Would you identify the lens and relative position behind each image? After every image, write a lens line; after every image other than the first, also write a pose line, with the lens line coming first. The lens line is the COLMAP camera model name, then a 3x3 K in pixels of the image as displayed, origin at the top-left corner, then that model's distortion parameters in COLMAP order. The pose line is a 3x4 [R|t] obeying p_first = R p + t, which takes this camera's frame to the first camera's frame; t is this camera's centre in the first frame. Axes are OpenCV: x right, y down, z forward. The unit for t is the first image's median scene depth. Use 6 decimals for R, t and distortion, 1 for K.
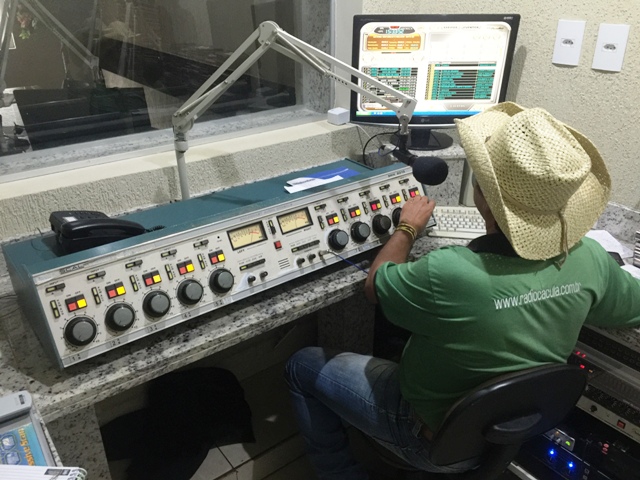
lens RADIAL K [[544.9, 0, 320.6], [0, 544.9, 240.9], [0, 0, 1]] dist [0.011641, -0.001542]
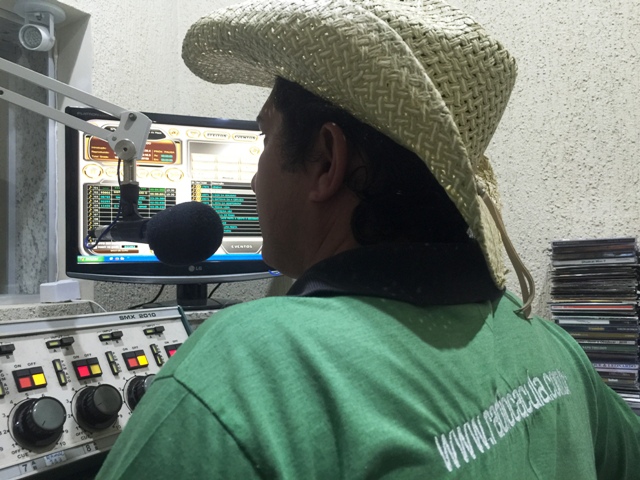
lens RADIAL K [[544.9, 0, 318.3], [0, 544.9, 240.7], [0, 0, 1]] dist [0.011641, -0.001542]
pose [[0.934779, -0.007145, 0.355157, 0.117253], [0.184224, 0.864590, -0.467488, 0.092830], [-0.303725, 0.502427, 0.809517, 0.493589]]
